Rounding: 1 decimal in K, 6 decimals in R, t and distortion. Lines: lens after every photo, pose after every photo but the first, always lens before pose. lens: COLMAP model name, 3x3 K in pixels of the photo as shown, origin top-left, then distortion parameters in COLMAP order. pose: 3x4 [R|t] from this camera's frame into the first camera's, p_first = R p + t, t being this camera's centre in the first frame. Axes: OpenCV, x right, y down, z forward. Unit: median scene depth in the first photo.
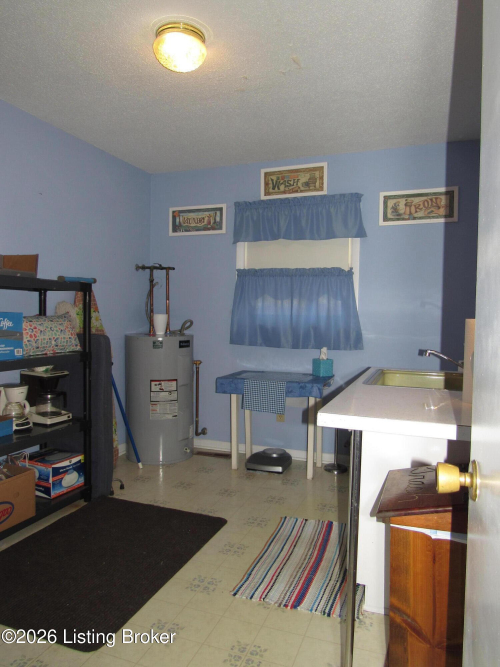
lens RADIAL K [[481.0, 0, 249.9], [0, 481.0, 333.2], [0, 0, 1]] dist [-0.031468, 0.014086]
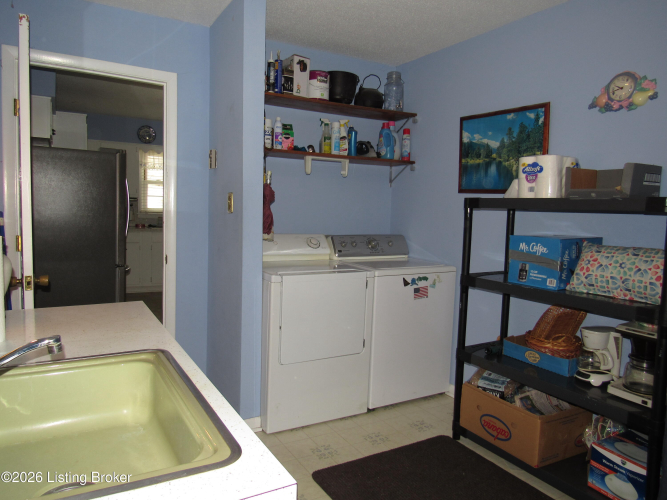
lens RADIAL K [[481.0, 0, 333.5], [0, 481.0, 250.0], [0, 0, 1]] dist [-0.031468, 0.014086]
pose [[-0.632124, 0.024006, -0.774495, 0.422666], [-0.077359, 0.992571, 0.093903, -0.066715], [0.770996, 0.119272, -0.625571, 1.120487]]
